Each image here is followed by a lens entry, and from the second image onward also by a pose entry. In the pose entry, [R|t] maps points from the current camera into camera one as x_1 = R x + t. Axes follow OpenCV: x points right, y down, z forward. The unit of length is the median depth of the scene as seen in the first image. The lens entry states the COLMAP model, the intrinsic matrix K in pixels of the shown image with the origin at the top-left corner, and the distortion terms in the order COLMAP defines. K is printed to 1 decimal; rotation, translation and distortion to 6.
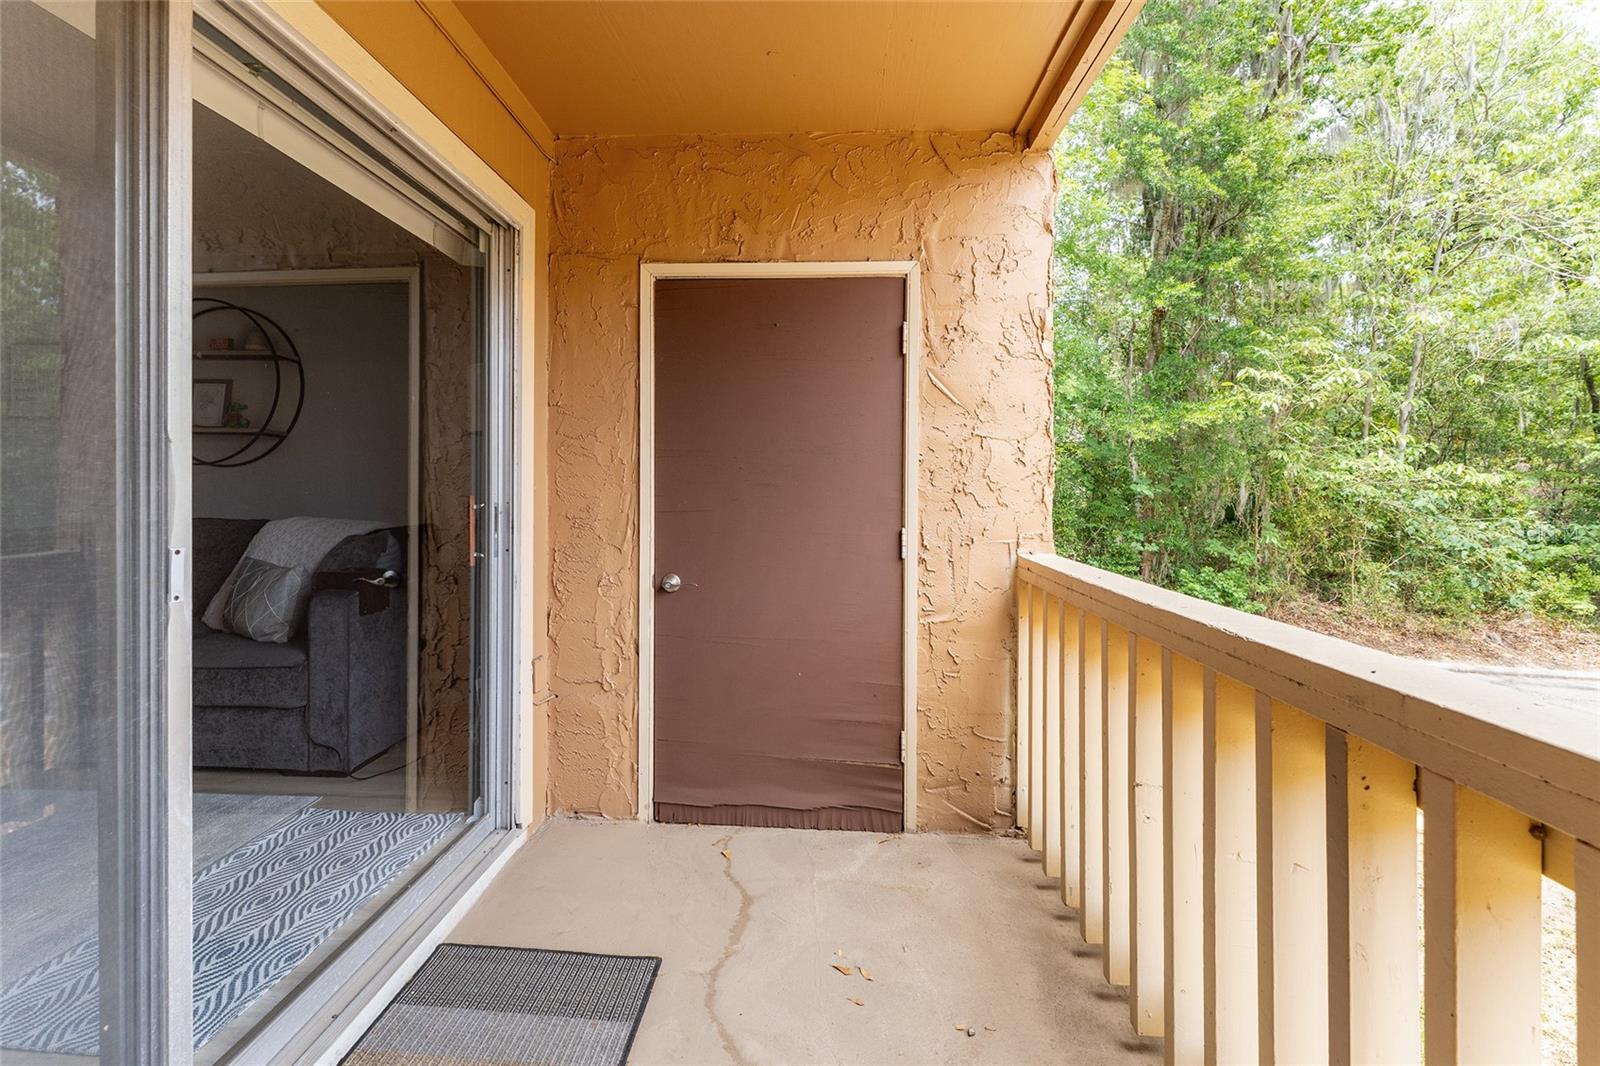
lens RADIAL K [[658.3, 0, 800.5], [0, 658.3, 491.2], [0, 0, 1]] dist [-0.000802, 0.000052]
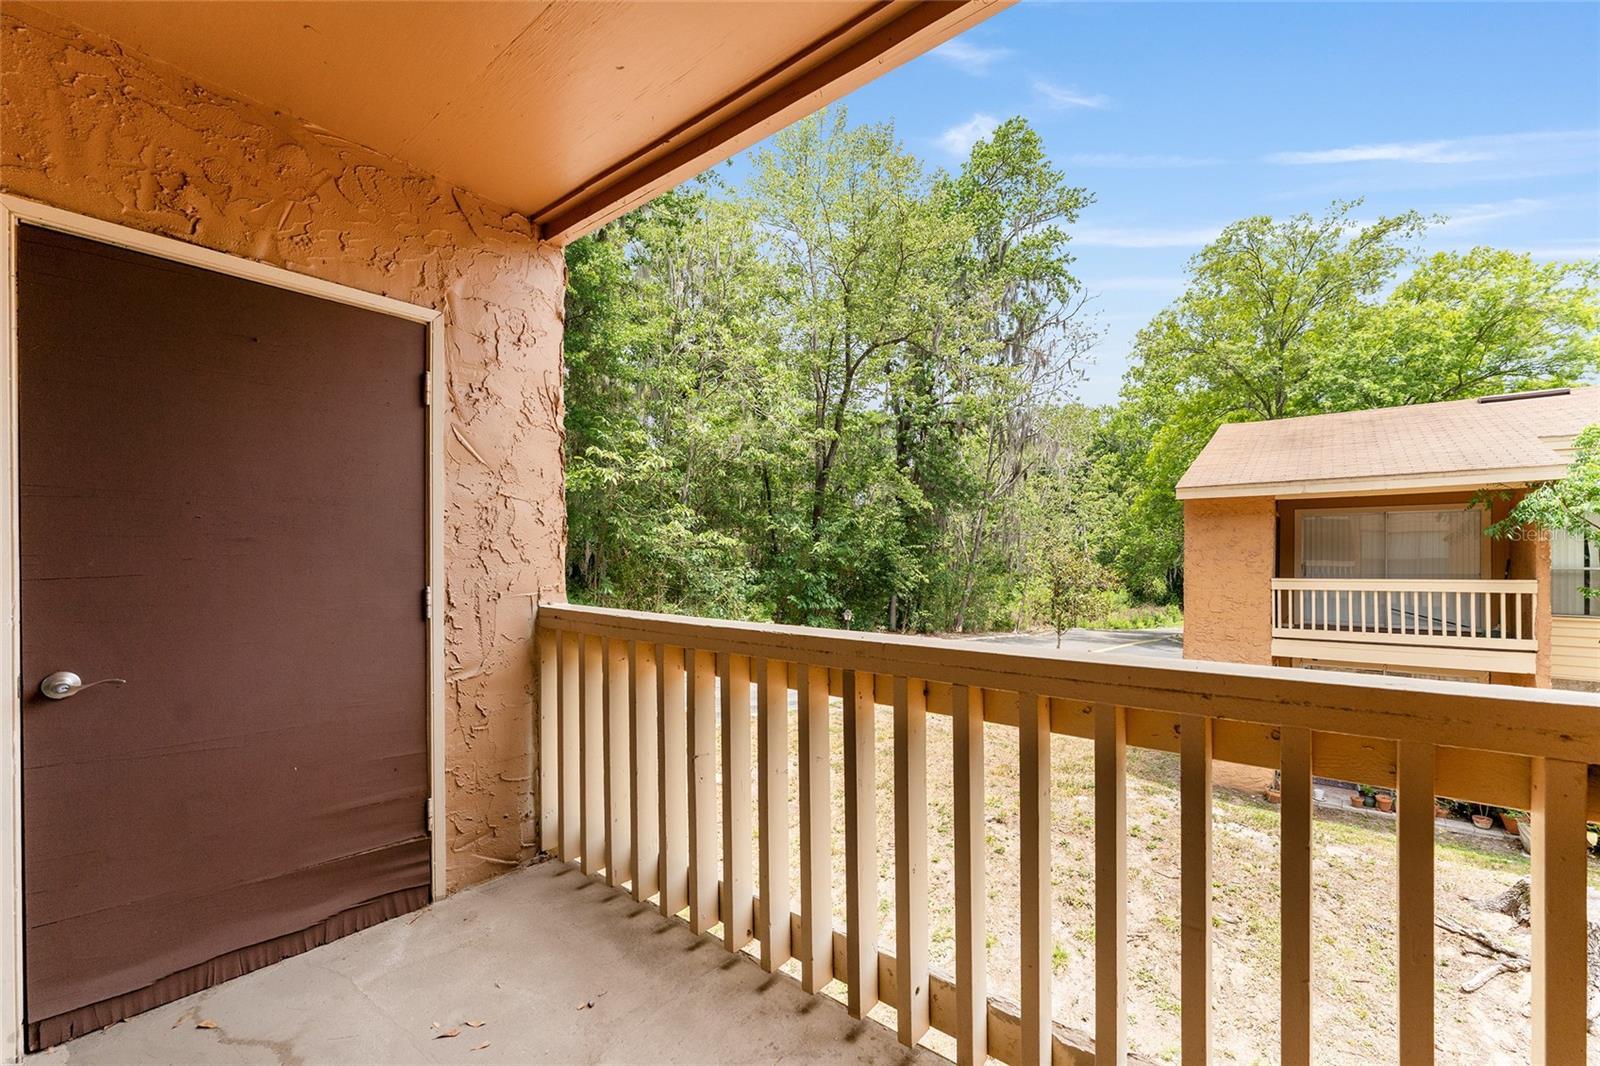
lens RADIAL K [[652.5, 0, 803.3], [0, 652.5, 548.9], [0, 0, 1]] dist [-0.001694, -0.000347]
pose [[0.591264, -0.000983, 0.806477, -0.283596], [0.003726, 0.999992, -0.001513, 0.004632], [-0.806469, 0.003900, 0.591263, -0.001830]]
